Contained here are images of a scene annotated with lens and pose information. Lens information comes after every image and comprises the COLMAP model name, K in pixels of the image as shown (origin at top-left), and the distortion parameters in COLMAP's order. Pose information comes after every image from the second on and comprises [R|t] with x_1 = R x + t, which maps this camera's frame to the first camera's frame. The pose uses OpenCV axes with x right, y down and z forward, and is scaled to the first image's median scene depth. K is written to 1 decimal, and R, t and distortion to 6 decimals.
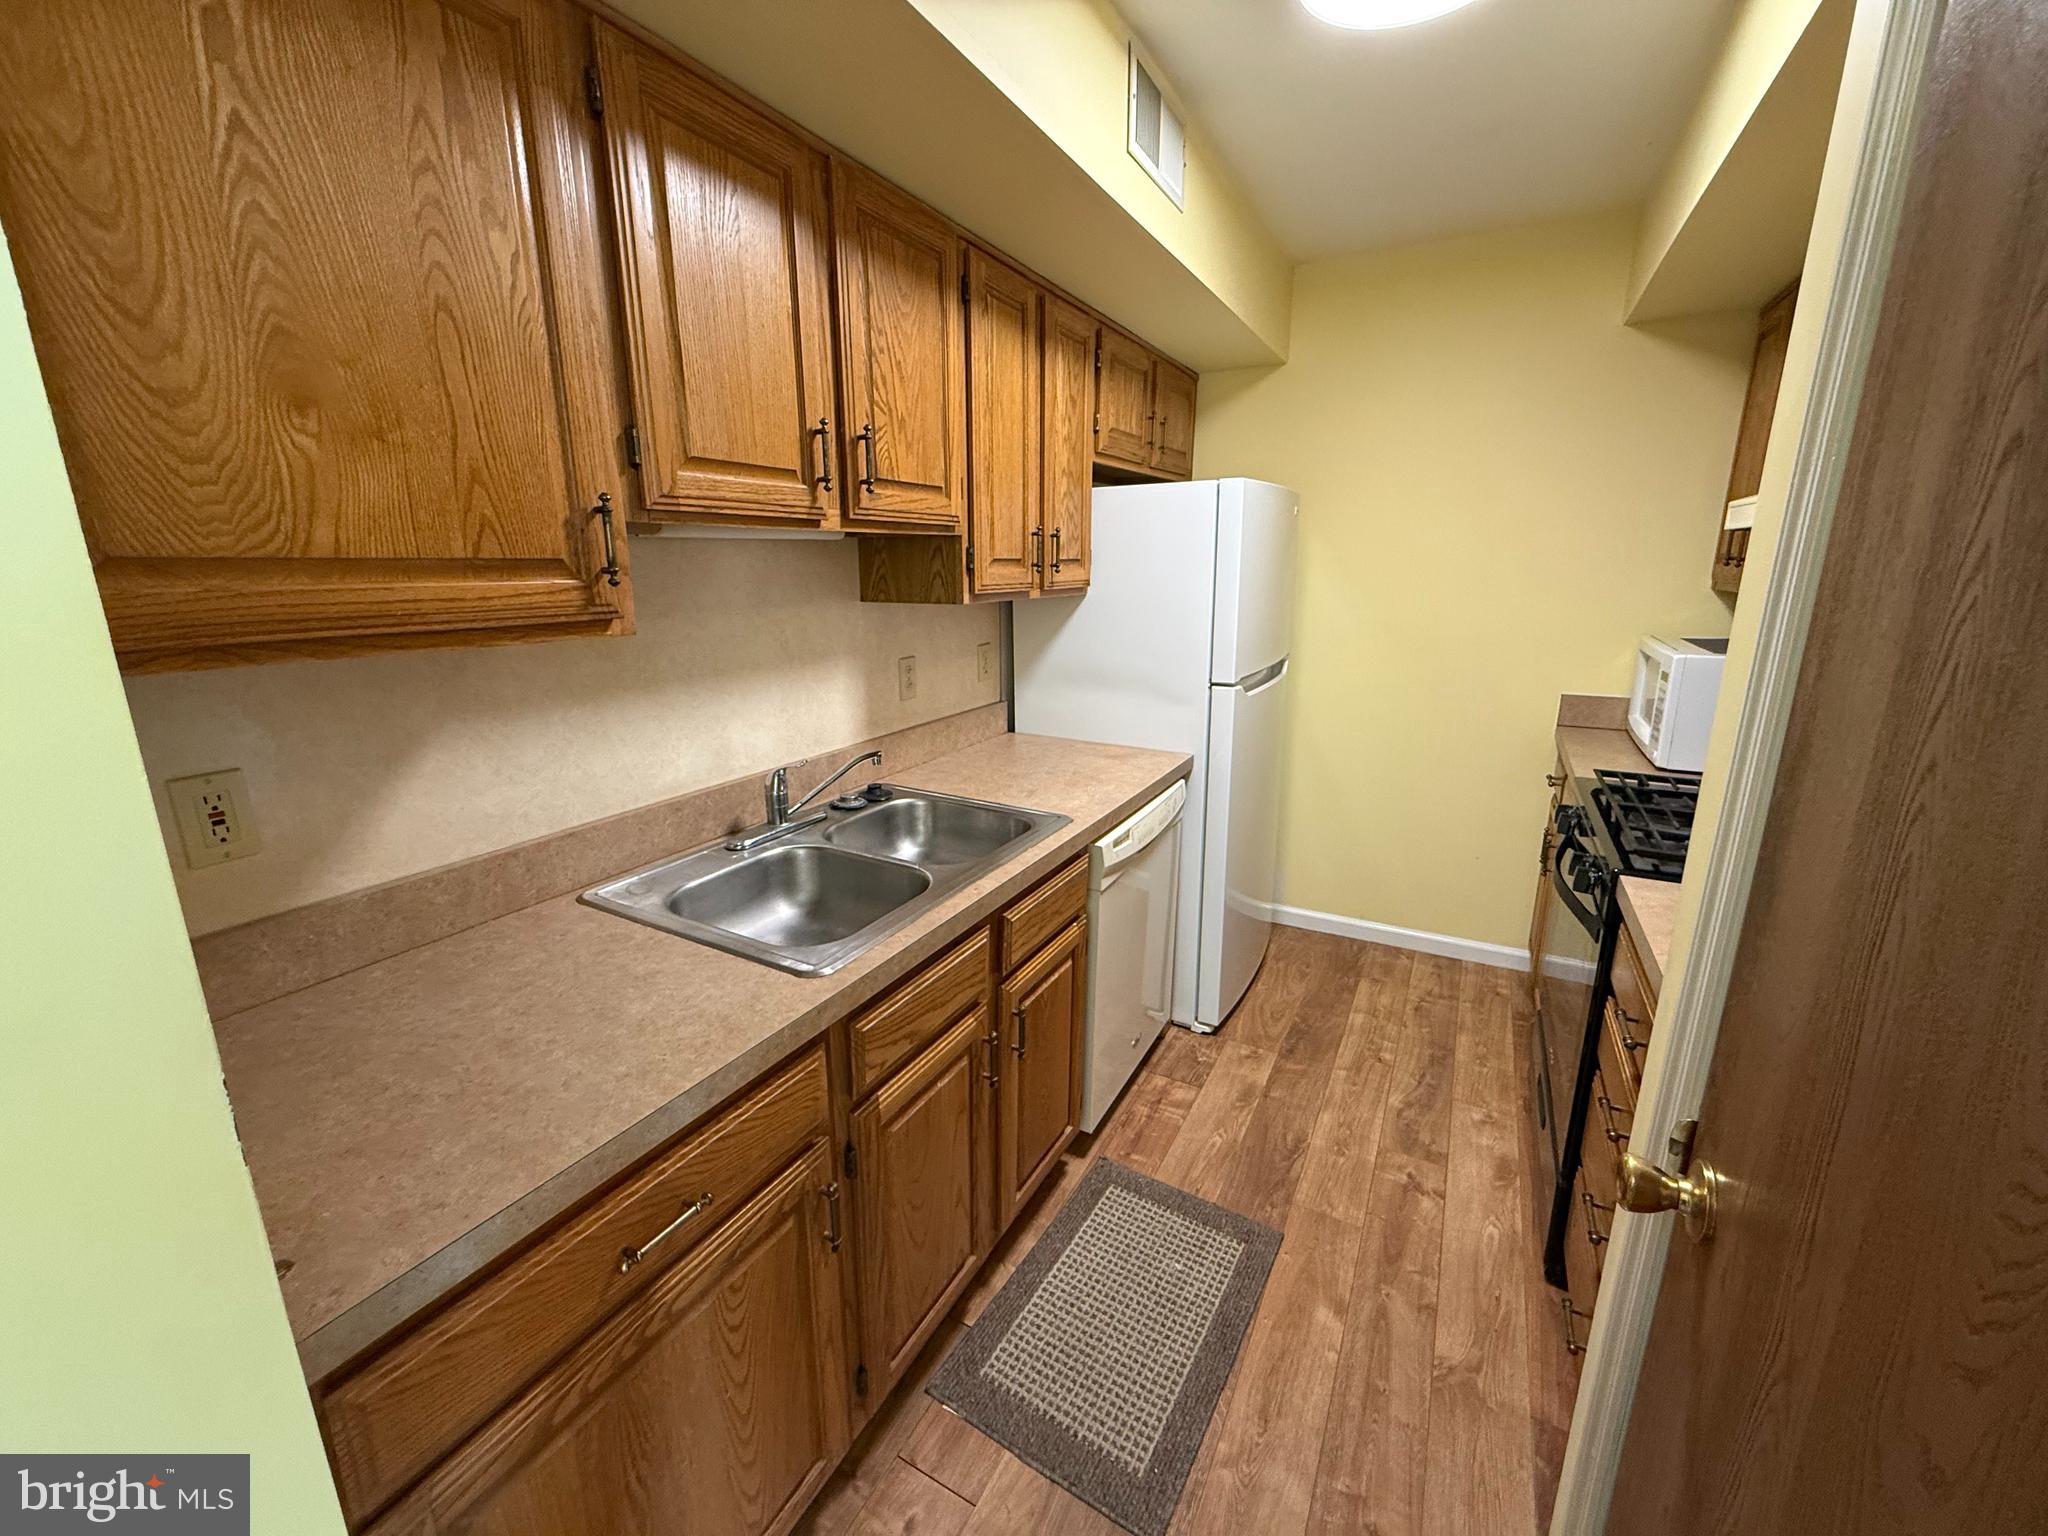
lens RADIAL K [[815.3, 0, 1021.9], [0, 815.3, 763.0], [0, 0, 1]] dist [-0.000719, -0.000713]
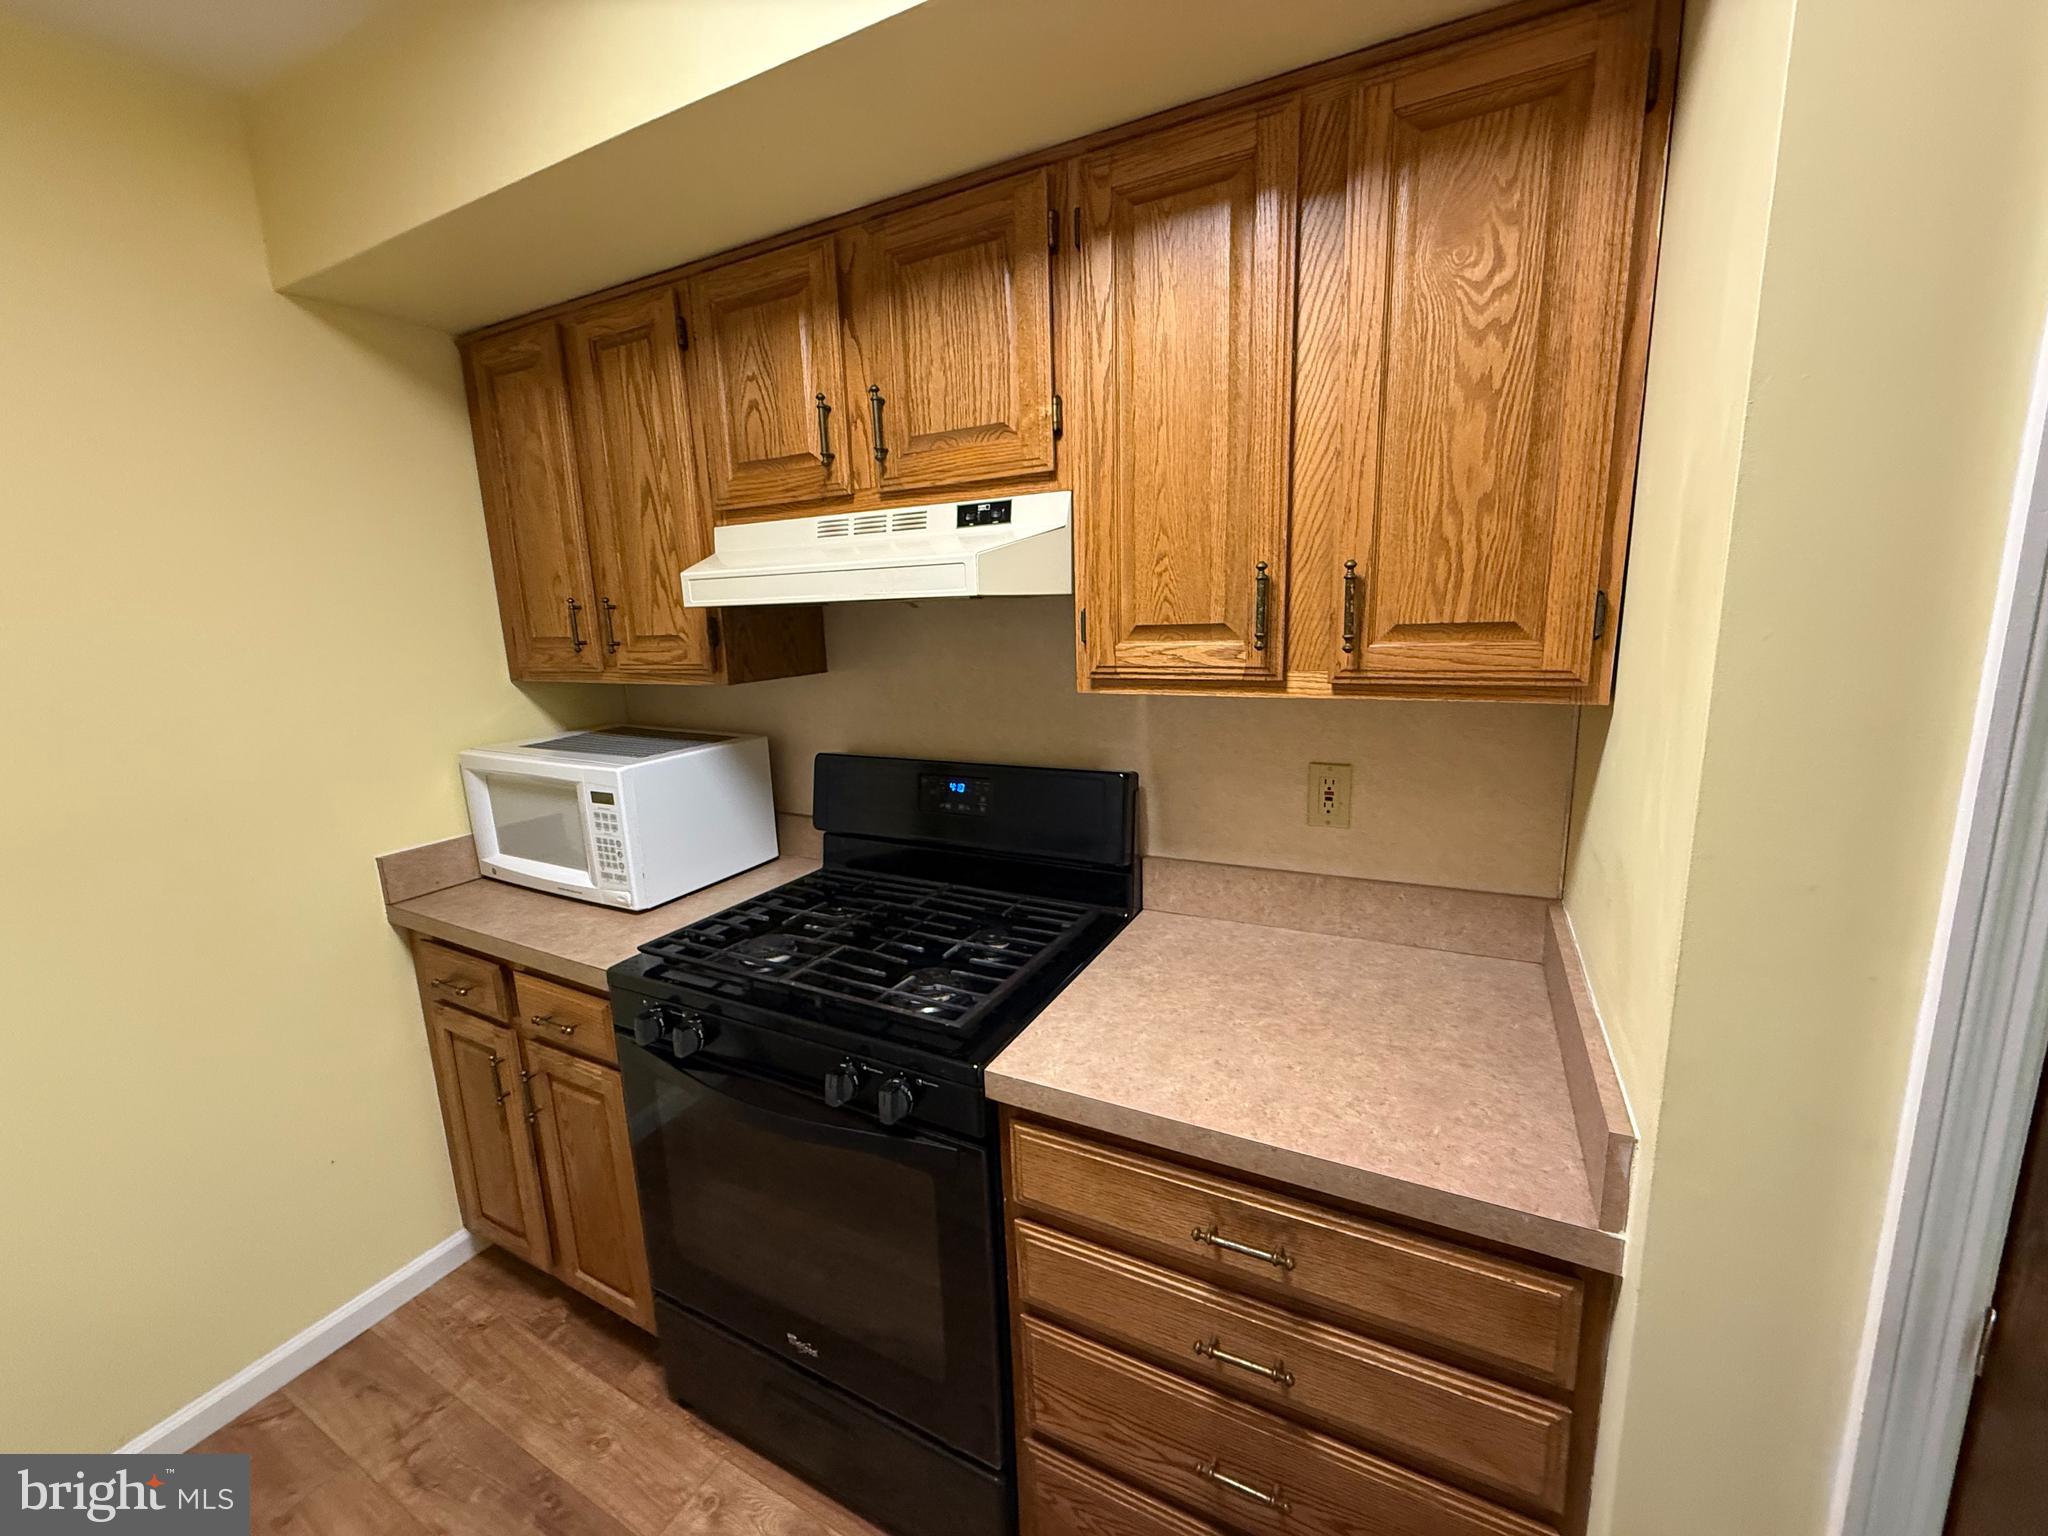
lens RADIAL K [[815.3, 0, 1025.2], [0, 815.3, 765.2], [0, 0, 1]] dist [-0.000719, -0.000713]
pose [[-0.023503, -0.188931, 0.981709, 0.039665], [0.268786, 0.944629, 0.188230, -0.142304], [-0.962913, 0.268293, 0.028580, 0.492366]]
